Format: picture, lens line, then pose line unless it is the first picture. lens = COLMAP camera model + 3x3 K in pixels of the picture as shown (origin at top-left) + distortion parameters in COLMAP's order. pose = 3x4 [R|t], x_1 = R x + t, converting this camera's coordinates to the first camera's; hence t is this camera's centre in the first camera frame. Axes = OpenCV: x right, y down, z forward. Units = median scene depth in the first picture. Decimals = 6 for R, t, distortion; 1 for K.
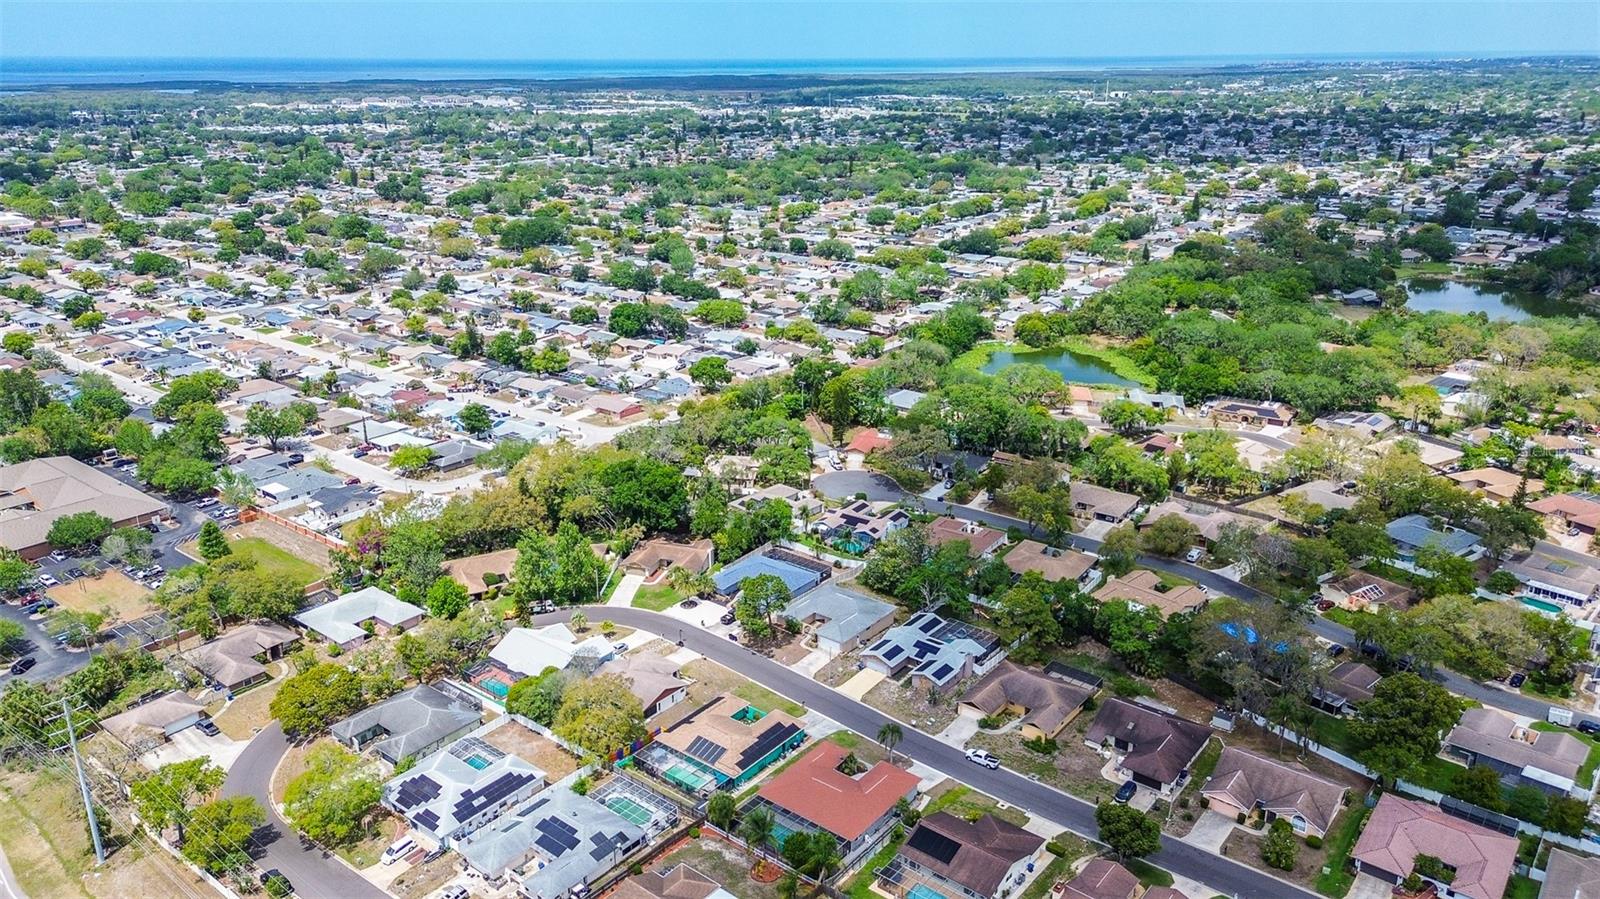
lens RADIAL K [[1132.5, 0, 797.2], [0, 1132.5, 452.5], [0, 0, 1]] dist [0.072937, -0.048389]
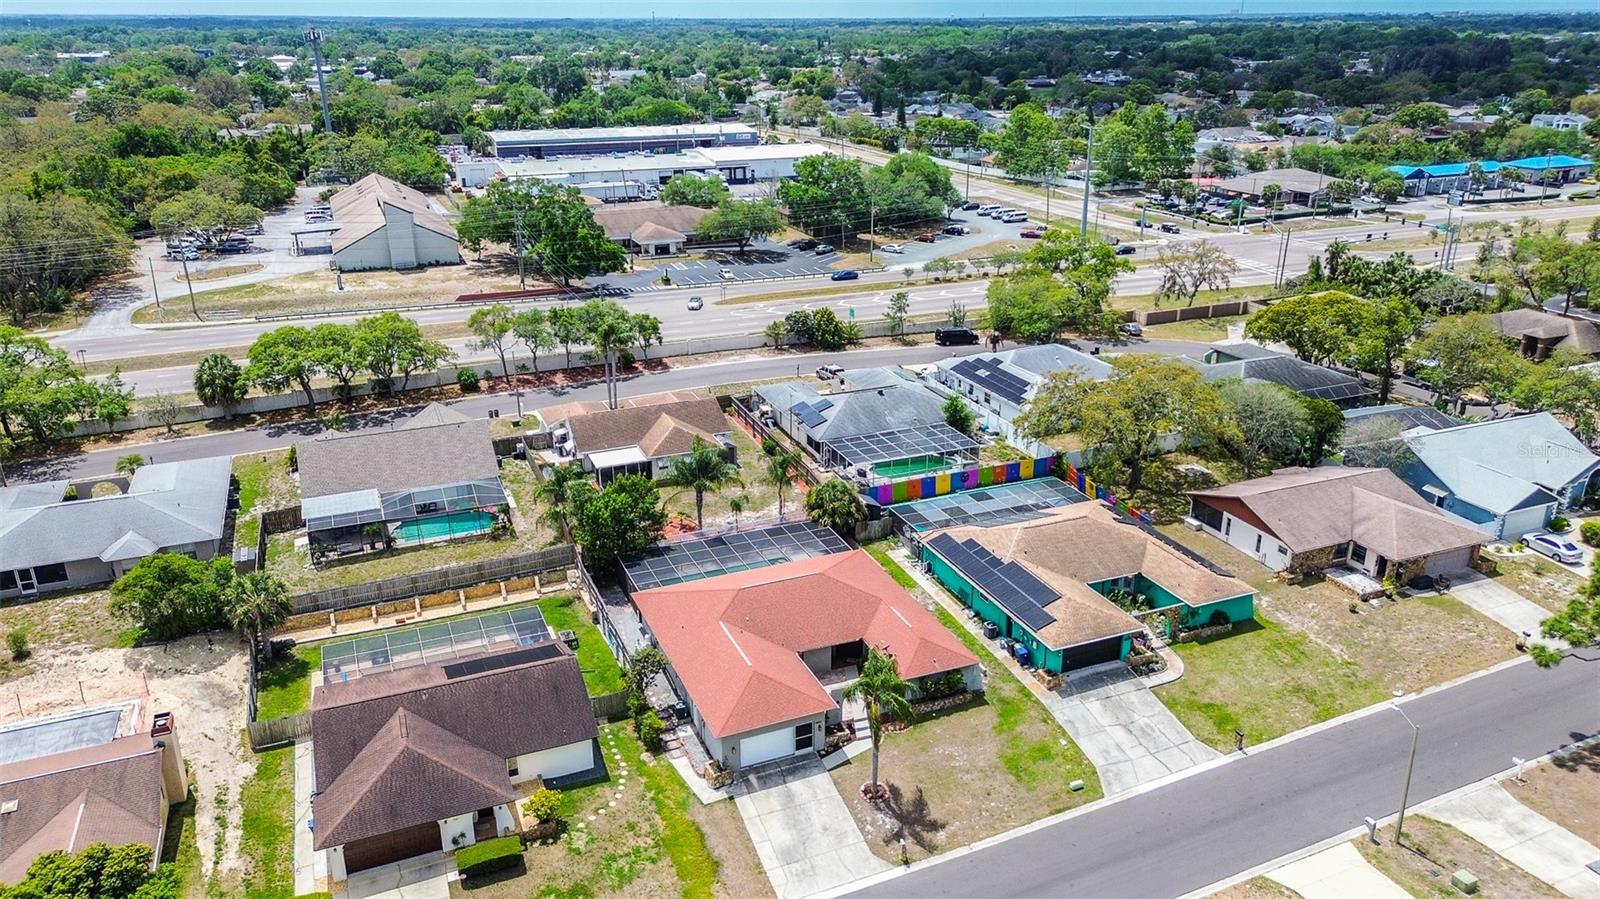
lens RADIAL K [[1132.5, 0, 797.2], [0, 1132.5, 452.5], [0, 0, 1]] dist [0.072937, -0.048389]
pose [[-0.472050, 0.322780, -0.820354, 0.233145], [-0.283612, 0.825485, 0.487995, 0.020593], [0.834705, 0.463020, -0.298126, 0.708497]]
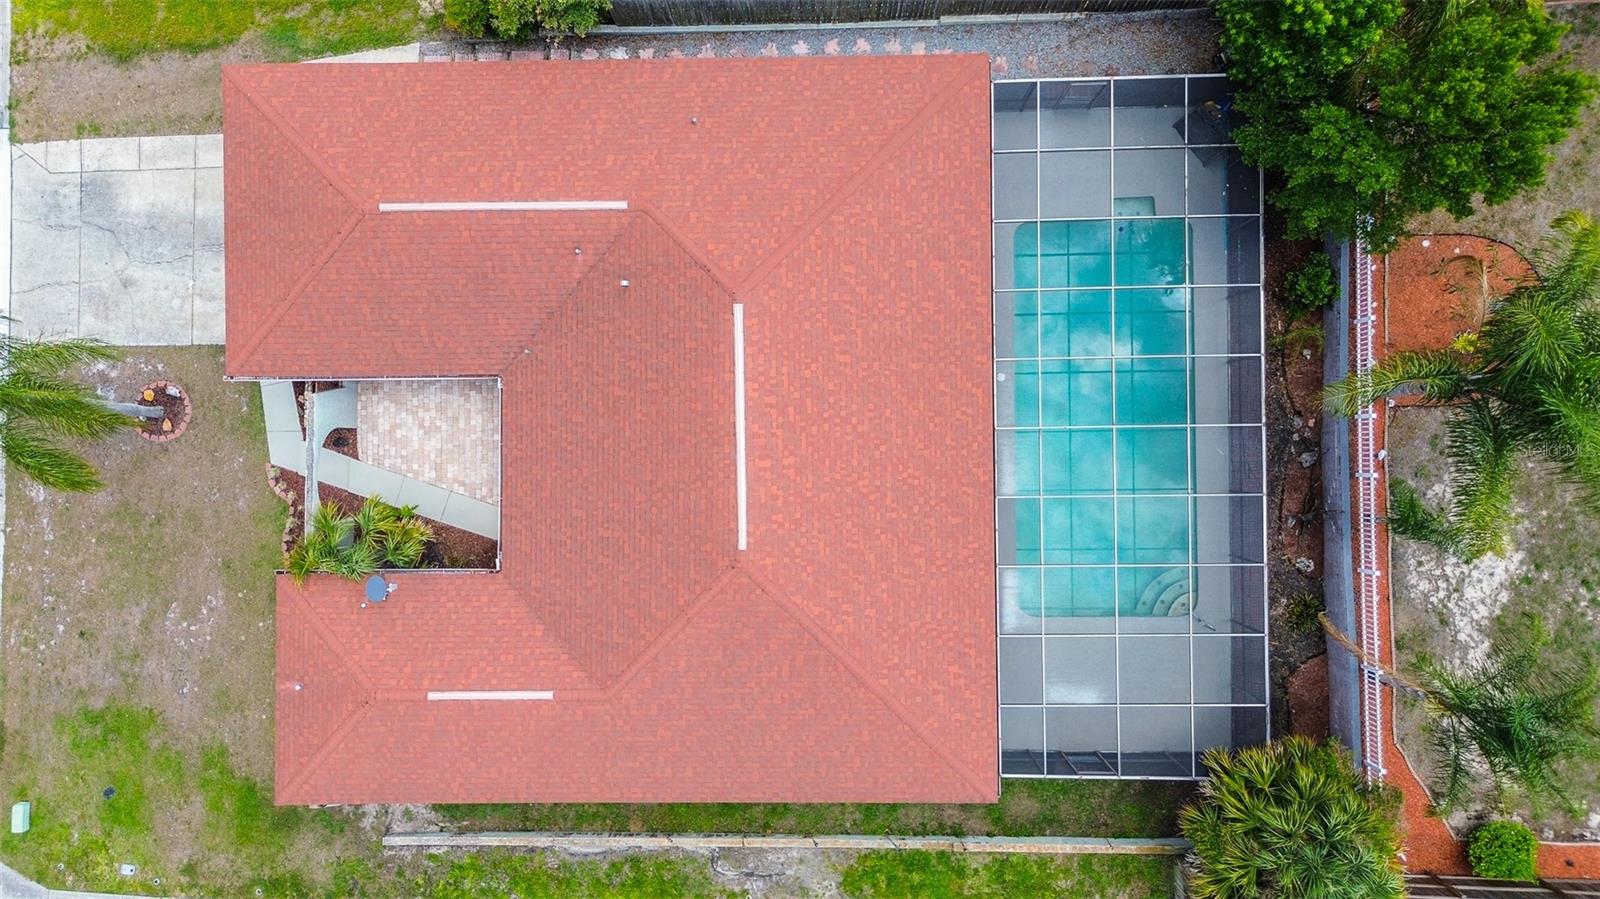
lens RADIAL K [[1132.5, 0, 797.2], [0, 1132.5, 452.5], [0, 0, 1]] dist [0.072937, -0.048389]
pose [[-0.638612, -0.768941, 0.030067, 0.009915], [0.284918, -0.199970, 0.937461, 0.098173], [-0.714840, 0.607241, 0.346788, 0.602601]]
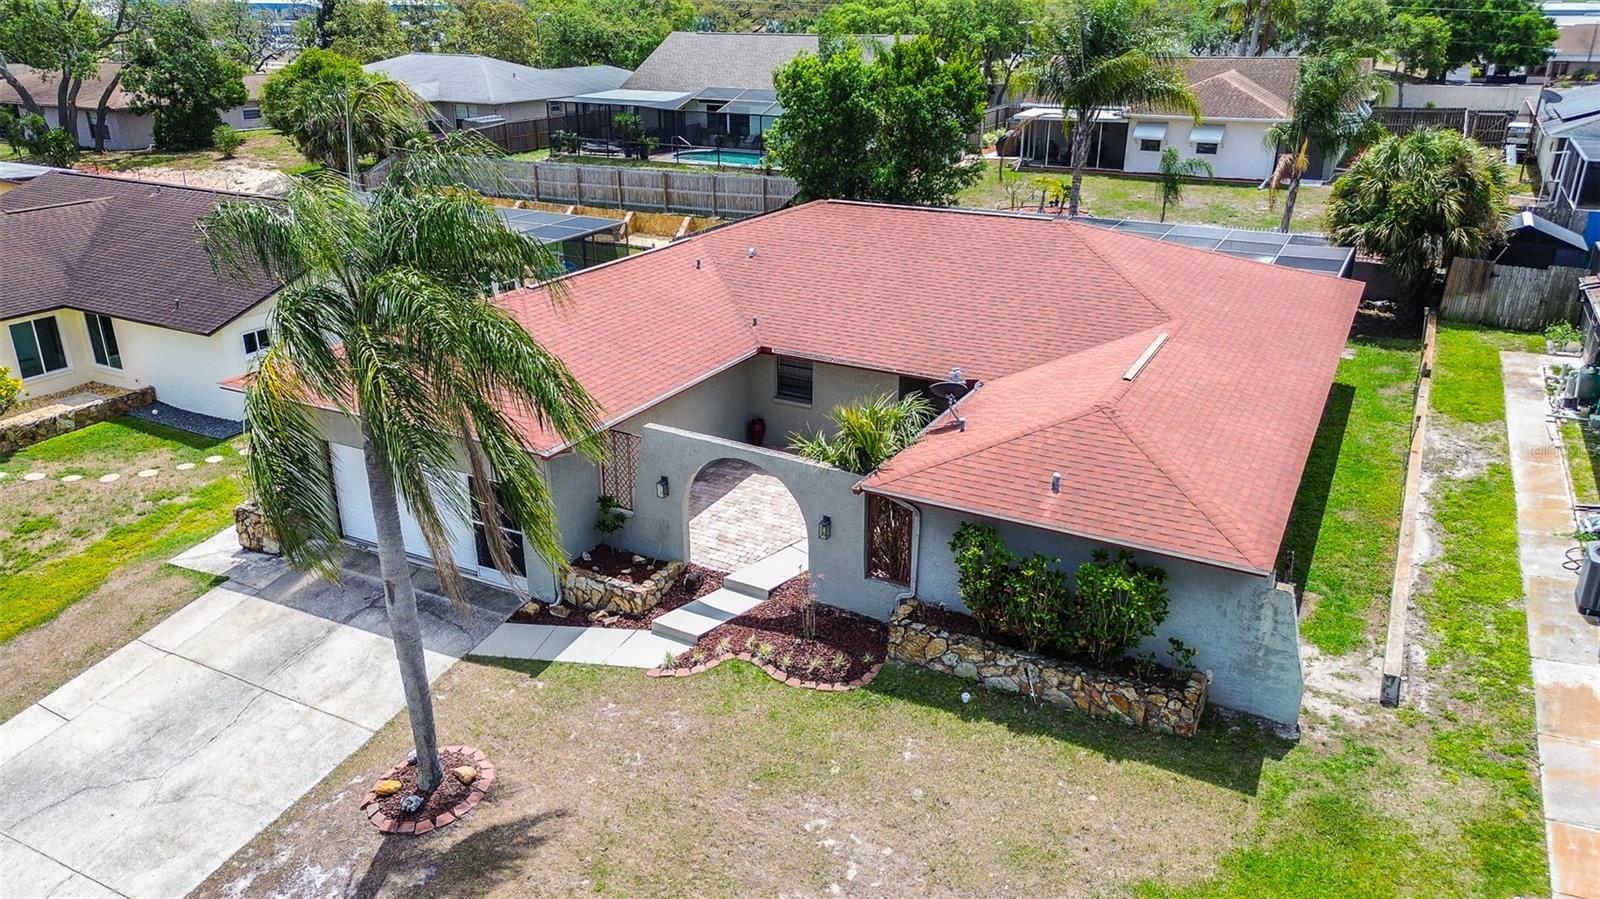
lens RADIAL K [[1132.5, 0, 797.2], [0, 1132.5, 452.5], [0, 0, 1]] dist [0.072937, -0.048389]
pose [[-0.980787, 0.075458, -0.179899, 0.047624], [-0.060138, 0.760308, 0.646773, 0.137585], [0.185583, 0.645165, -0.741162, 0.718612]]
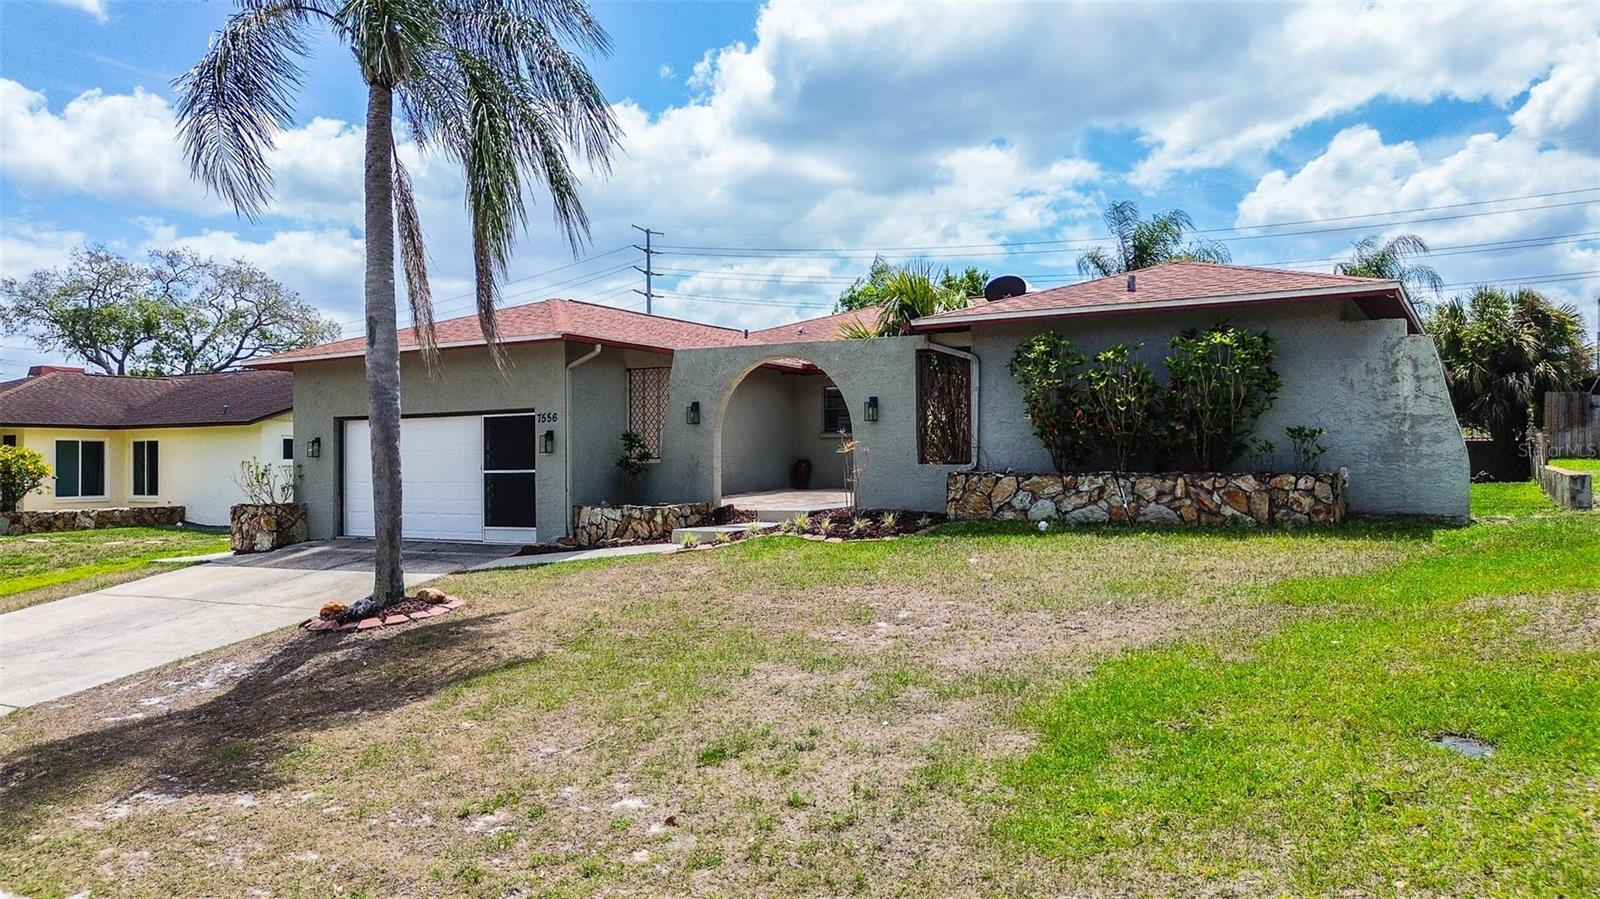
lens RADIAL K [[1132.5, 0, 797.2], [0, 1132.5, 452.5], [0, 0, 1]] dist [0.072937, -0.048389]
pose [[-0.989907, 0.006933, -0.141552, 0.046584], [-0.038344, 0.948450, 0.314600, 0.166414], [0.136436, 0.316852, -0.938611, 0.727378]]
